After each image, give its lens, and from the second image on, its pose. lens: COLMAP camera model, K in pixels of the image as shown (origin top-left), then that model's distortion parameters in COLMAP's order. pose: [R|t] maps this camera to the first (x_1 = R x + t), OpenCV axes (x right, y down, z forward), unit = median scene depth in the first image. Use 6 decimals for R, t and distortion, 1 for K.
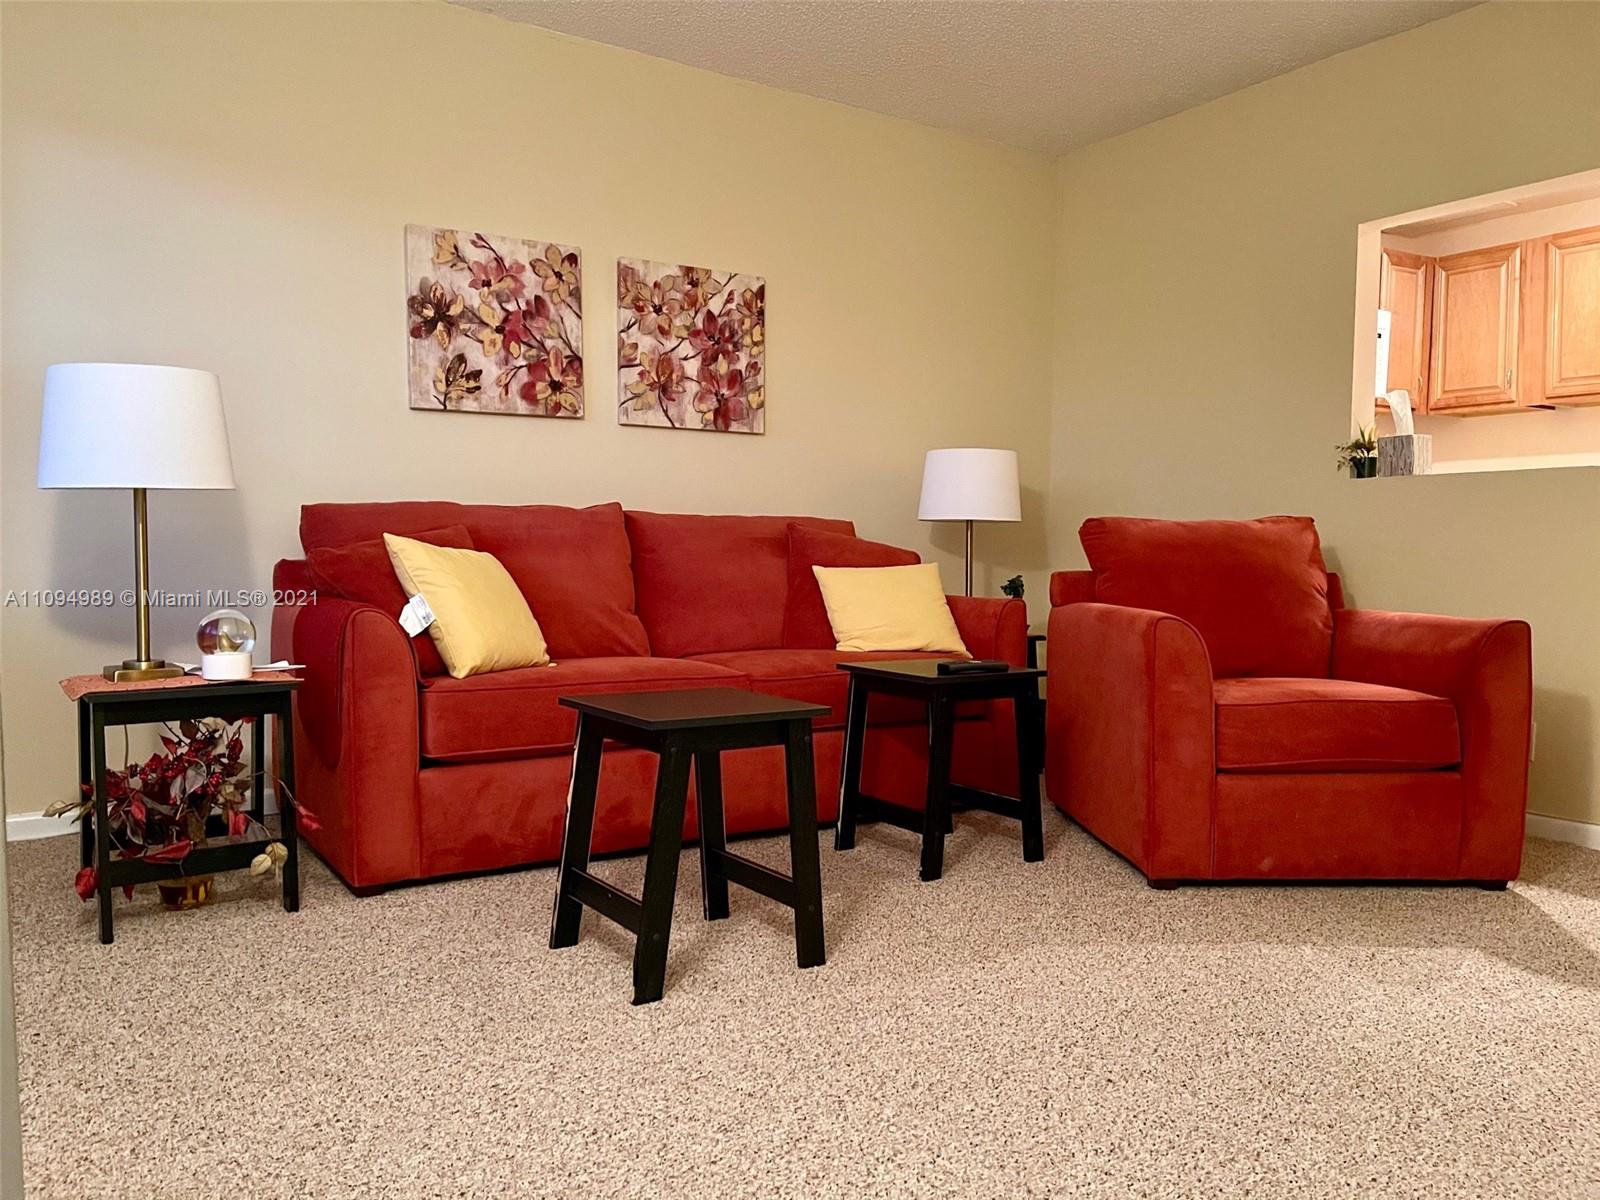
lens RADIAL K [[1204.5, 0, 798.3], [0, 1204.5, 601.8], [0, 0, 1]] dist [0.062467, -0.093922]
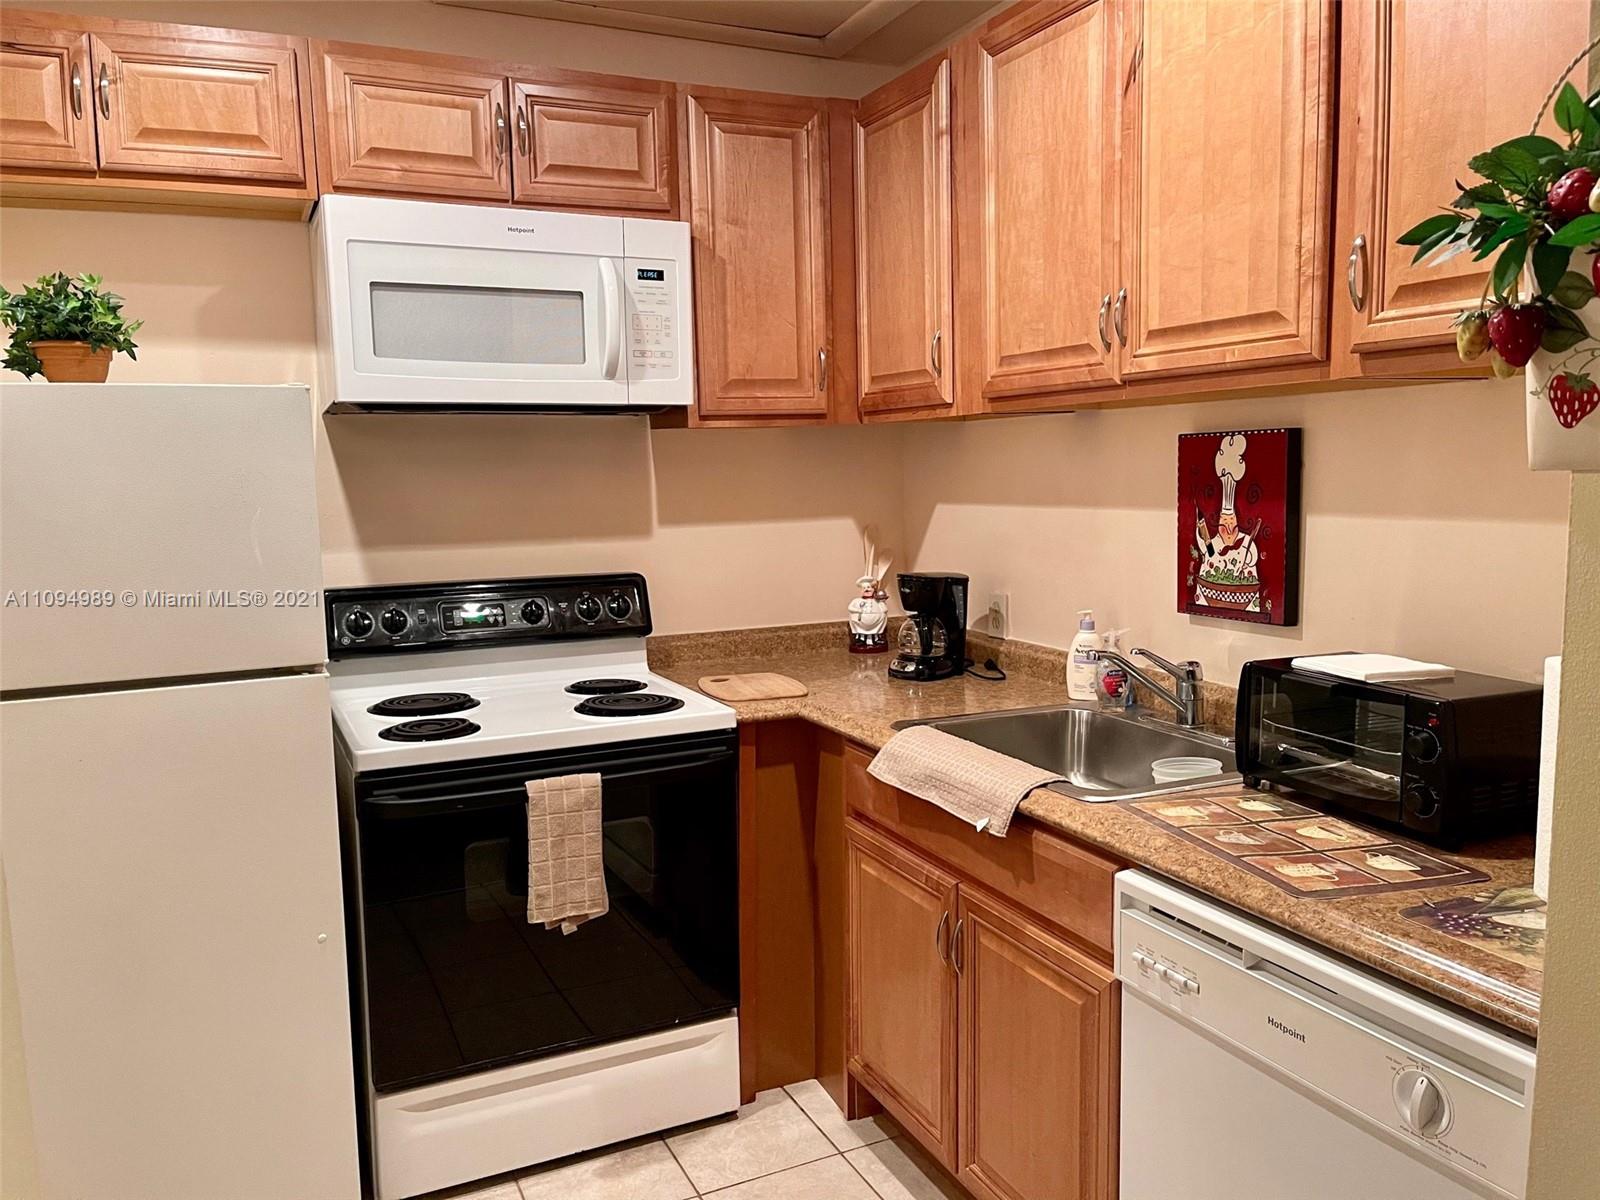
lens RADIAL K [[1204.5, 0, 794.4], [0, 1204.5, 603.8], [0, 0, 1]] dist [0.062467, -0.093922]
pose [[0.991444, -0.017071, -0.129414, 0.591029], [0.026589, 0.997037, 0.072175, -0.124369], [0.127798, -0.074999, 0.988960, 0.531458]]
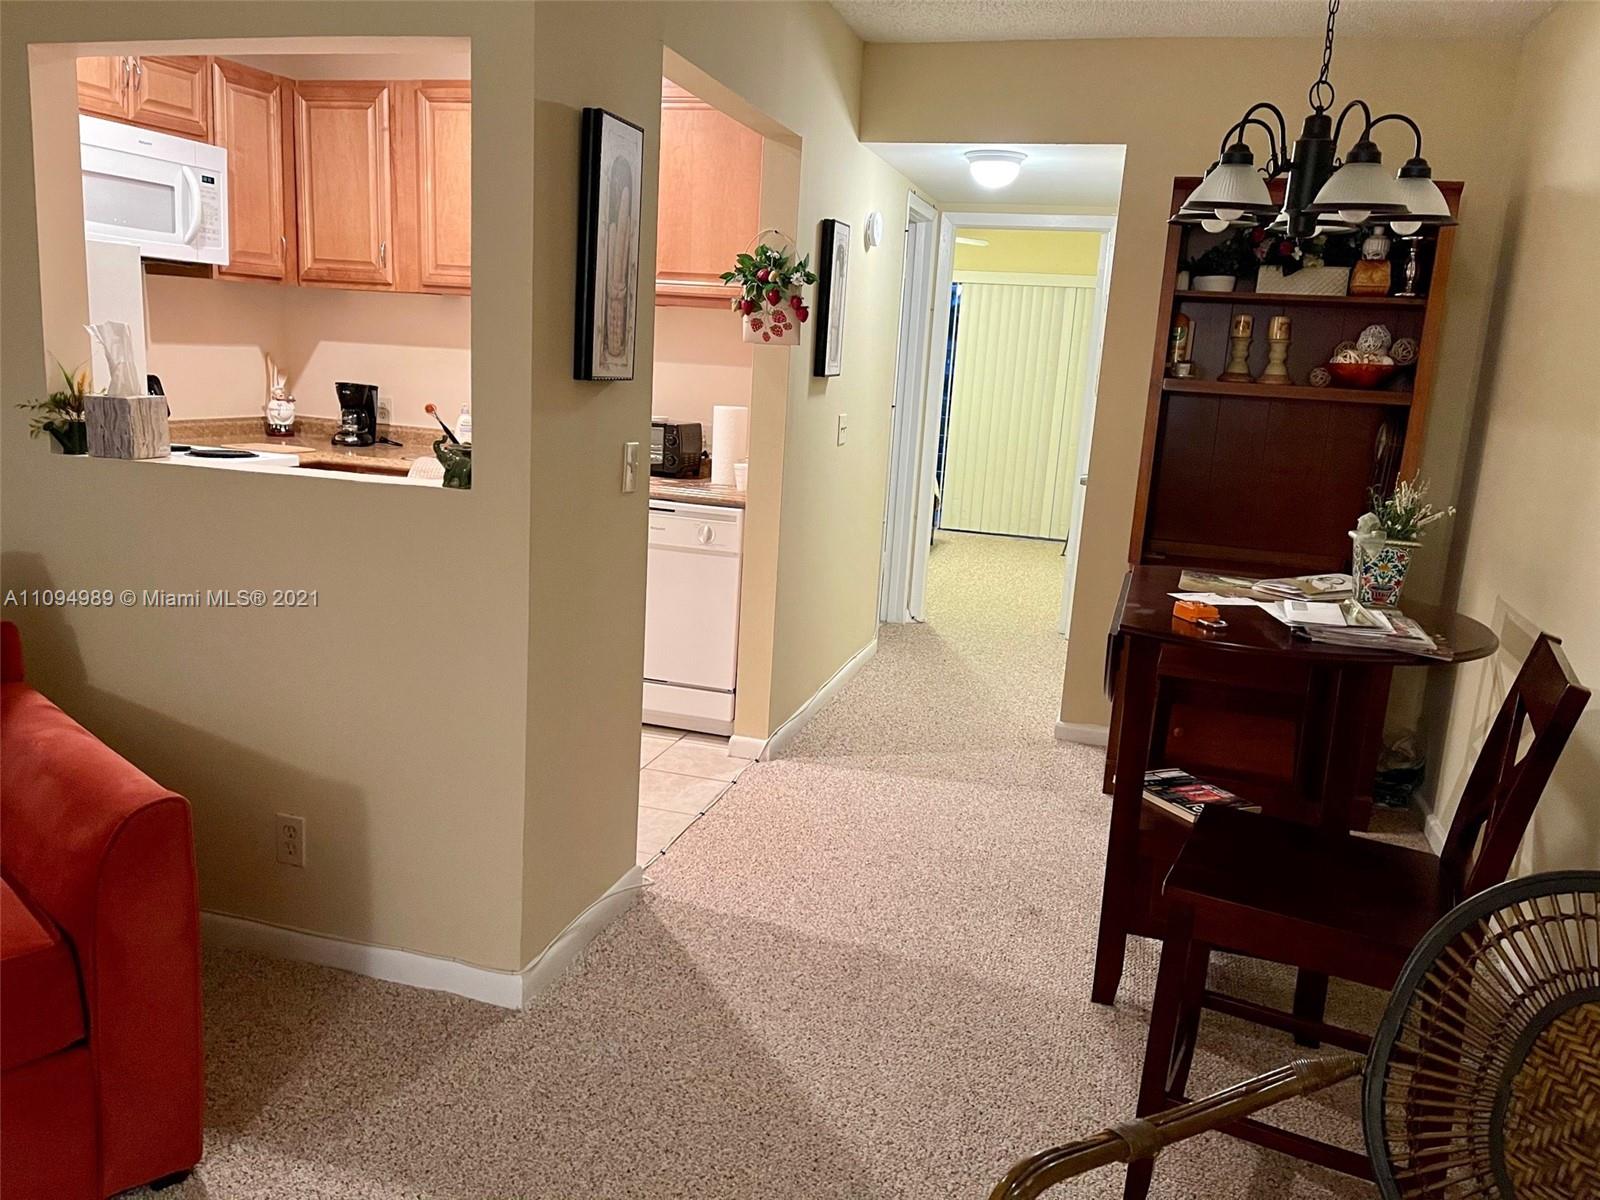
lens RADIAL K [[1204.5, 0, 806.9], [0, 1204.5, 607.2], [0, 0, 1]] dist [0.062467, -0.093922]
pose [[0.739397, -0.109072, 0.664375, 0.224727], [-0.019803, 0.982840, 0.183394, -0.106552], [-0.672978, -0.148757, 0.724549, 0.176113]]
